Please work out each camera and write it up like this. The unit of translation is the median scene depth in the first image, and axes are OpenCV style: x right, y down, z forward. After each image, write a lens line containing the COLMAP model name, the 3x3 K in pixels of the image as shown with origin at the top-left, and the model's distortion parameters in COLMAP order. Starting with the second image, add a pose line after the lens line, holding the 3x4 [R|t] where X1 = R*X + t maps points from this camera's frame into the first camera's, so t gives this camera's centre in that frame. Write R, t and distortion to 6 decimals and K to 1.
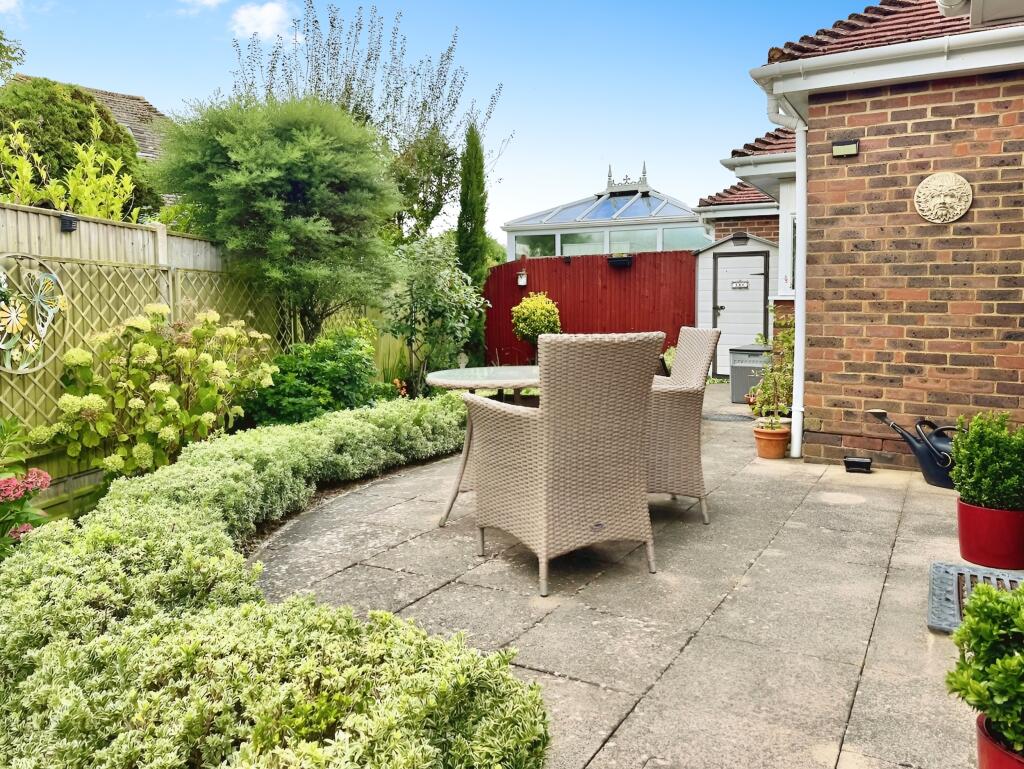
lens RADIAL K [[709.3, 0, 513.2], [0, 709.3, 382.7], [0, 0, 1]] dist [0.001179, -0.000027]
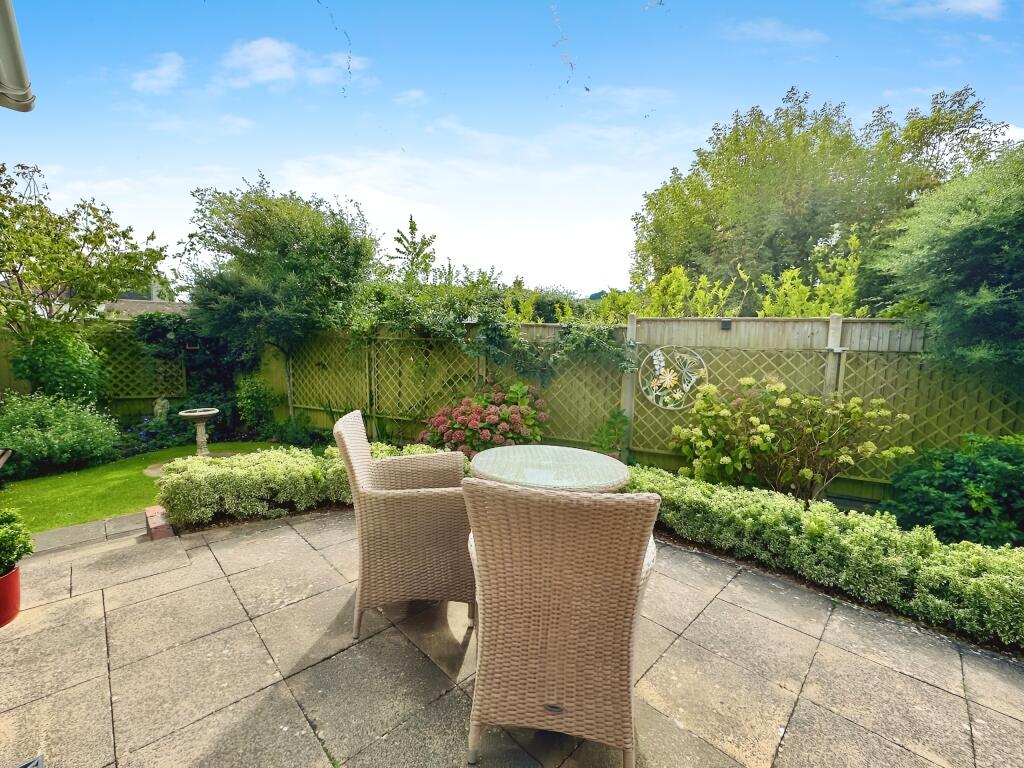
lens RADIAL K [[425.8, 0, 510.8], [0, 425.8, 385.2], [0, 0, 1]] dist [-0.000595, 0.000223]
pose [[-0.235267, 0.103938, -0.966357, 0.488373], [-0.094213, 0.987144, 0.129111, -0.179382], [0.967354, 0.121419, -0.222450, 0.818262]]
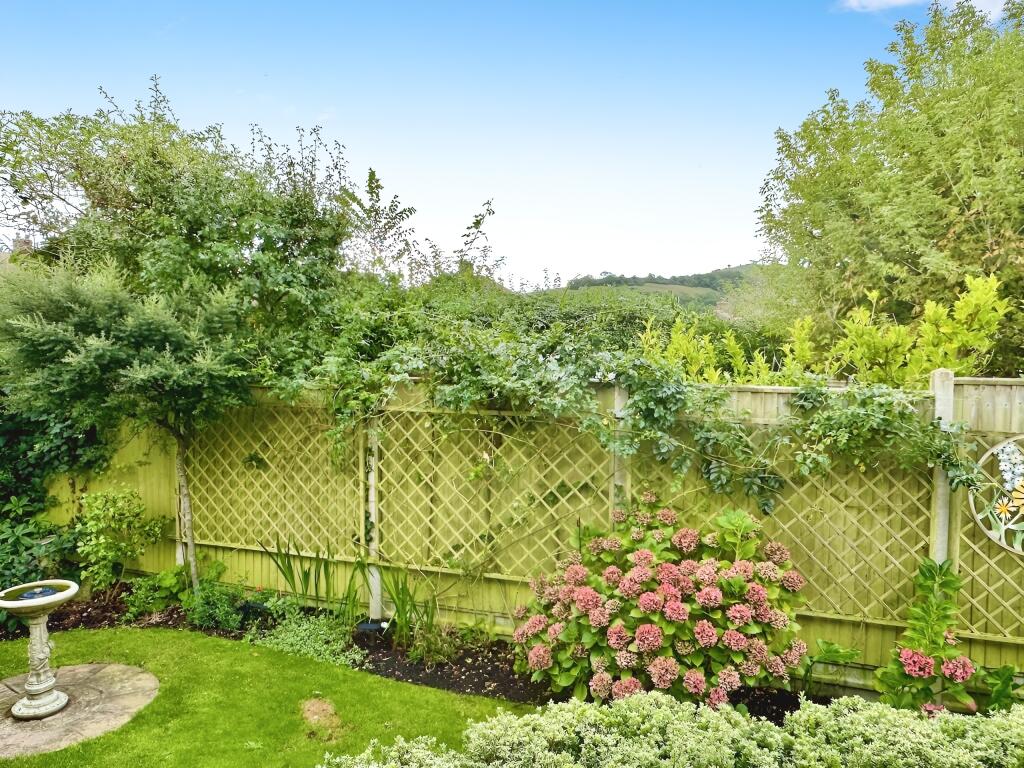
lens RADIAL K [[709.3, 0, 513.0], [0, 709.3, 383.9], [0, 0, 1]] dist [0.001179, -0.000027]
pose [[-0.126504, 0.046510, -0.990875, 0.346834], [-0.084152, 0.994796, 0.057437, -0.239552], [0.988390, 0.090650, -0.121932, 0.384549]]
